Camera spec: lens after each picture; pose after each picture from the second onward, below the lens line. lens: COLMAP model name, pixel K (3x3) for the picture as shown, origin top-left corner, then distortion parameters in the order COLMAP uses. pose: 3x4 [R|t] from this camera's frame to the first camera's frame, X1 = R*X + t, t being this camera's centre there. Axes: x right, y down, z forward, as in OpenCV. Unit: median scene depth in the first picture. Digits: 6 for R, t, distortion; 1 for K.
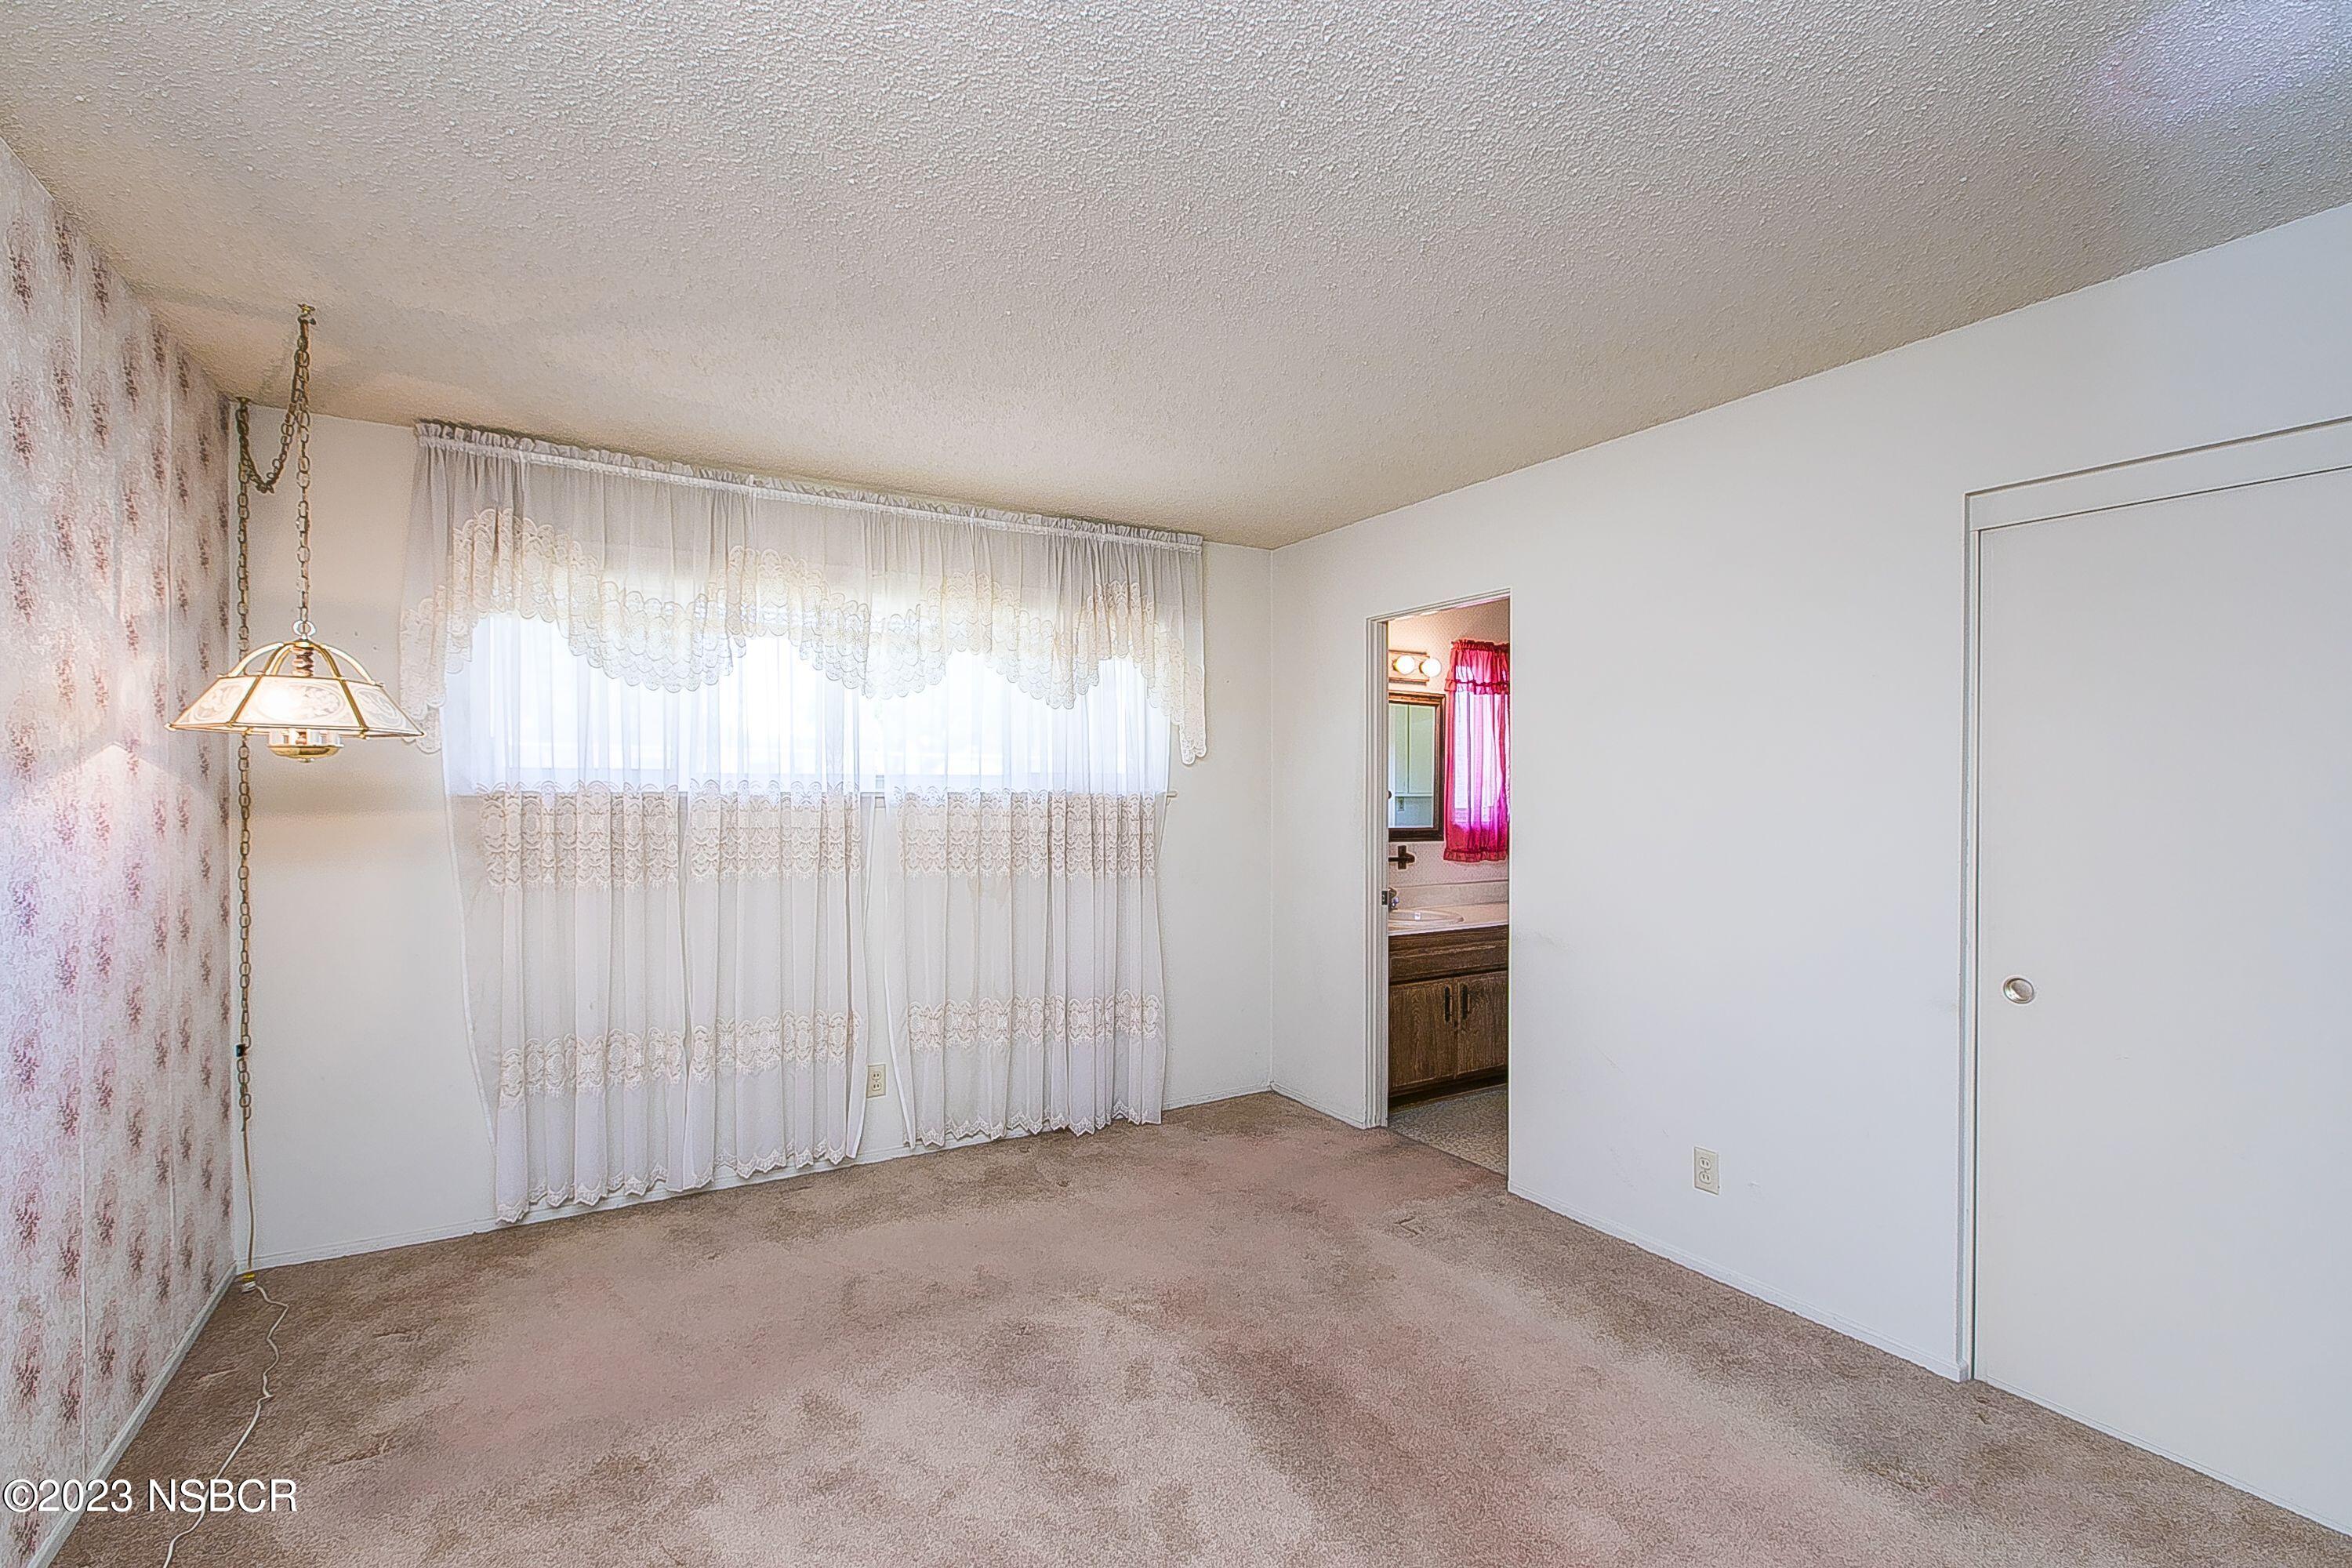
lens RADIAL K [[1057.3, 0, 1165.0], [0, 1057.3, 787.7], [0, 0, 1]] dist [-0.000488, -0.000047]
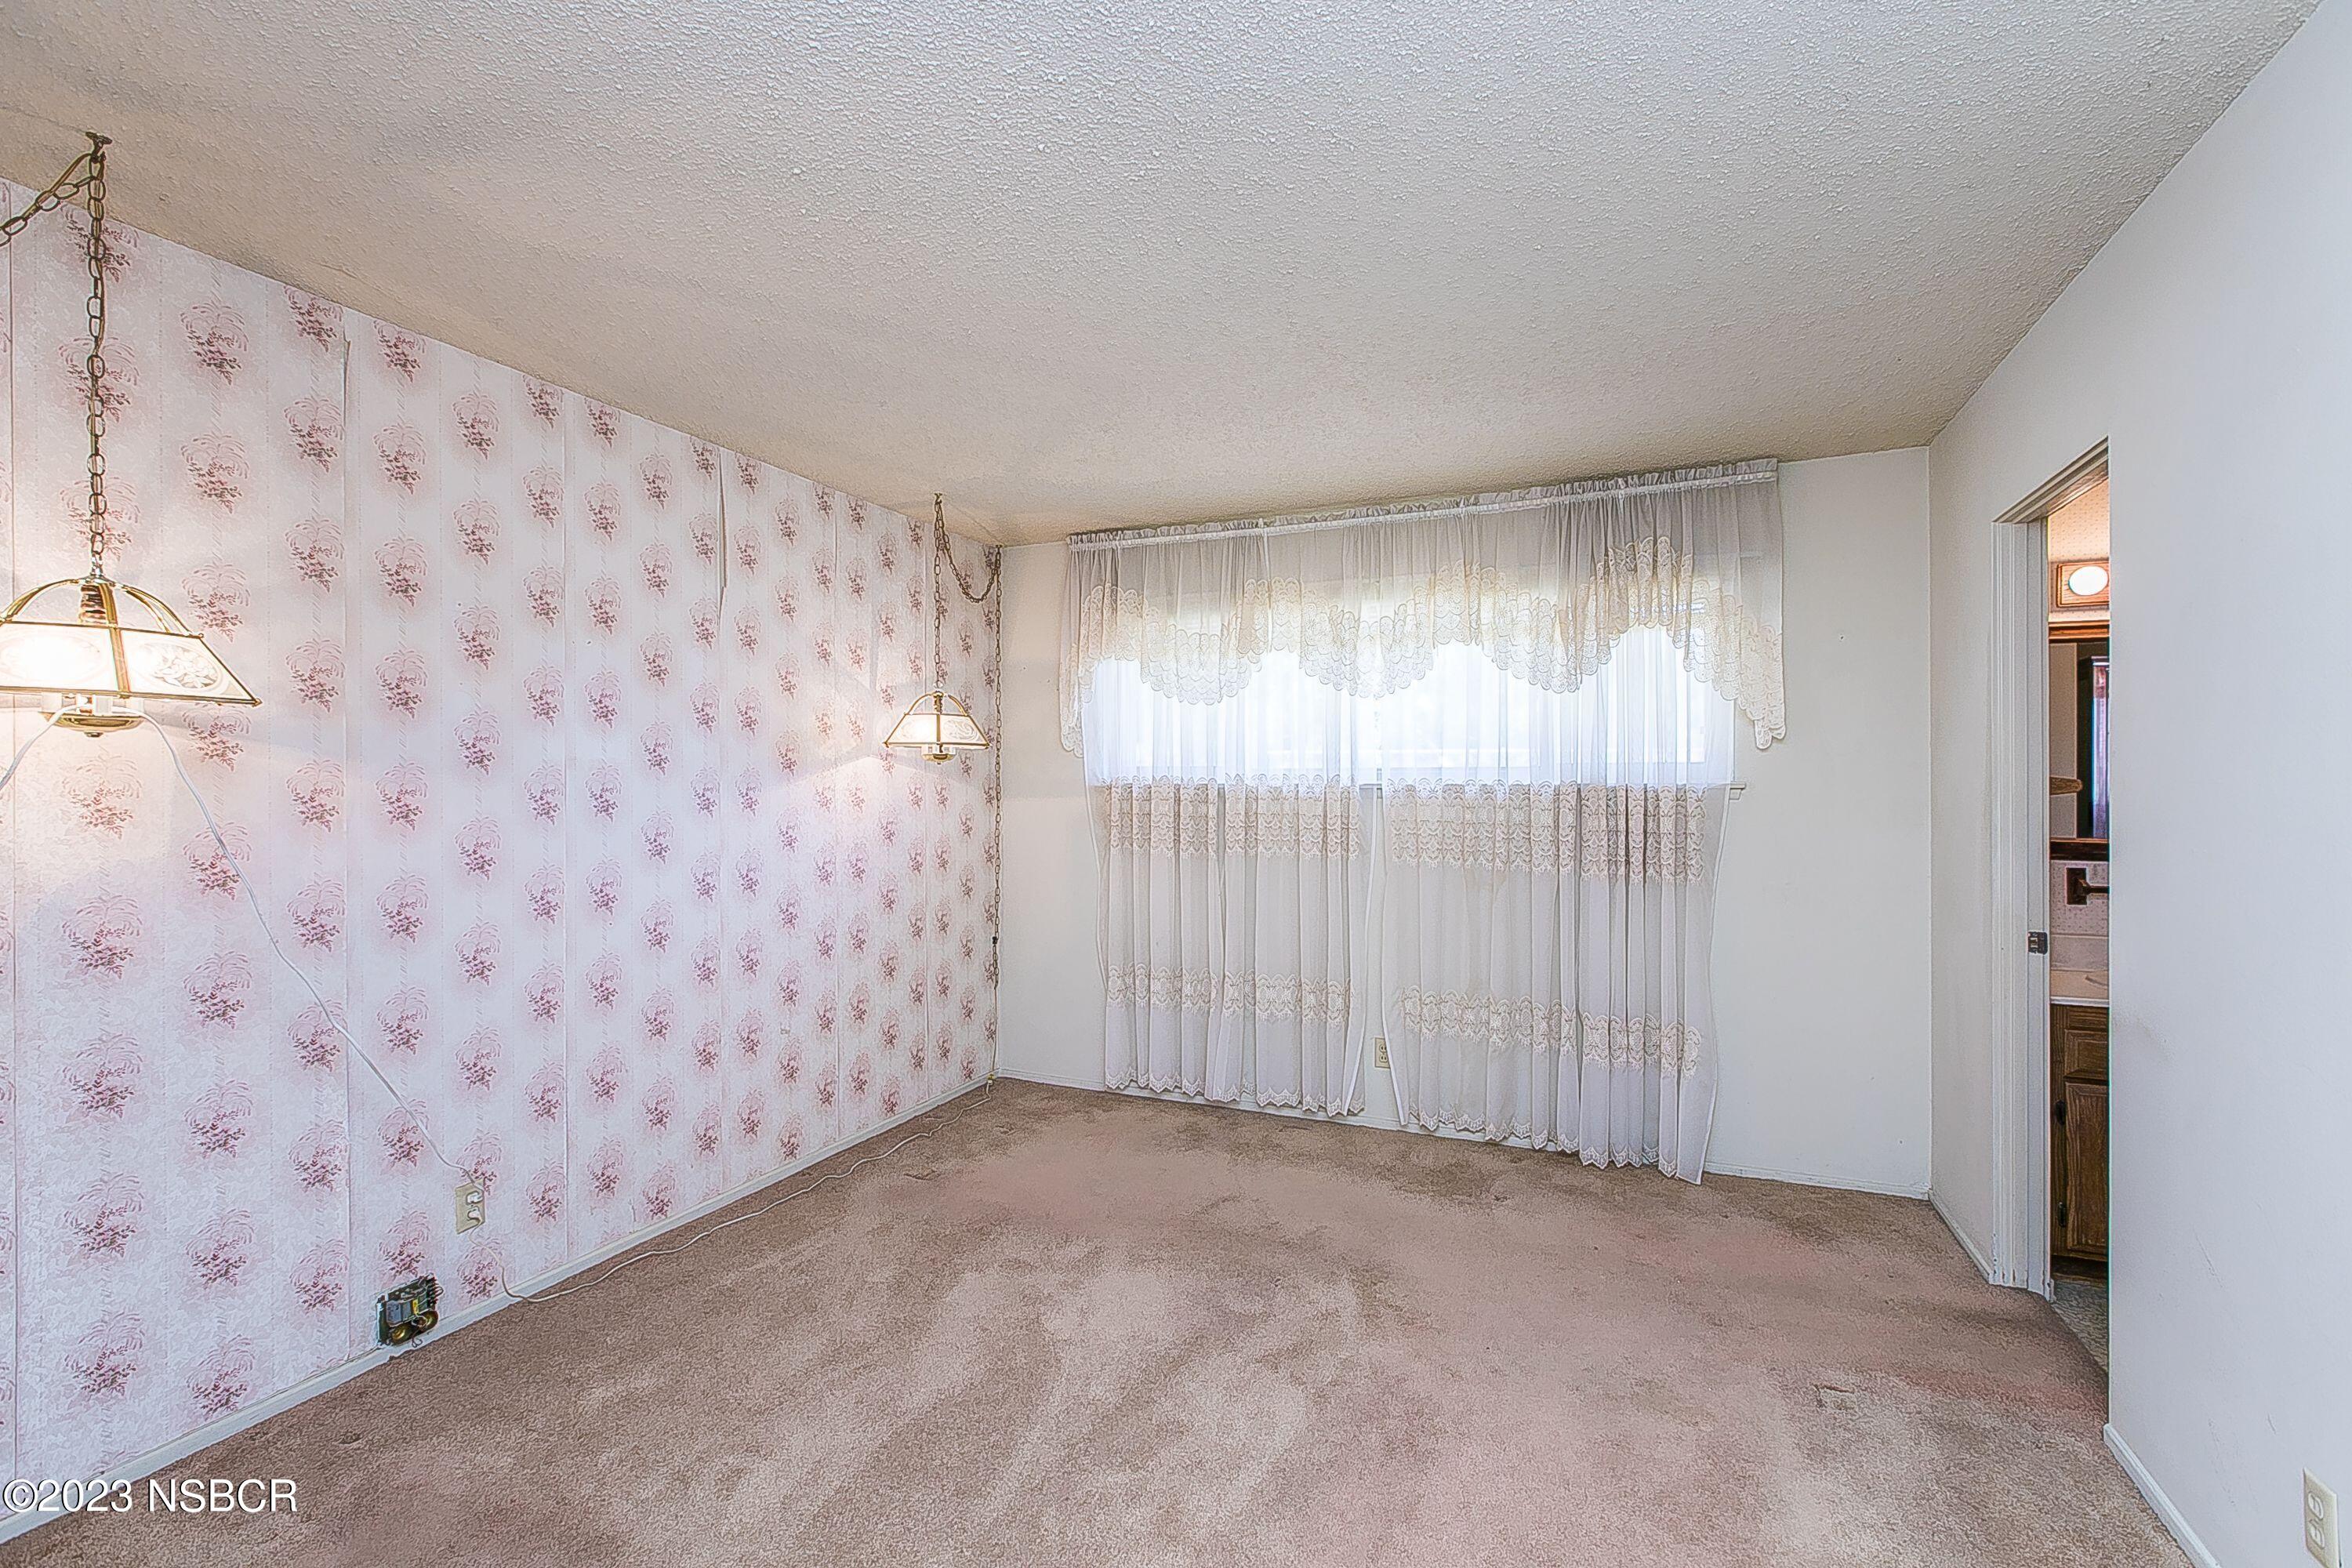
lens RADIAL K [[1057.3, 0, 1165.0], [0, 1057.3, 787.7], [0, 0, 1]] dist [-0.000488, -0.000047]
pose [[0.575286, -0.002322, -0.817949, 0.468895], [-0.000037, 0.999996, -0.002865, 0.010850], [0.817952, 0.001678, 0.575284, 0.198606]]
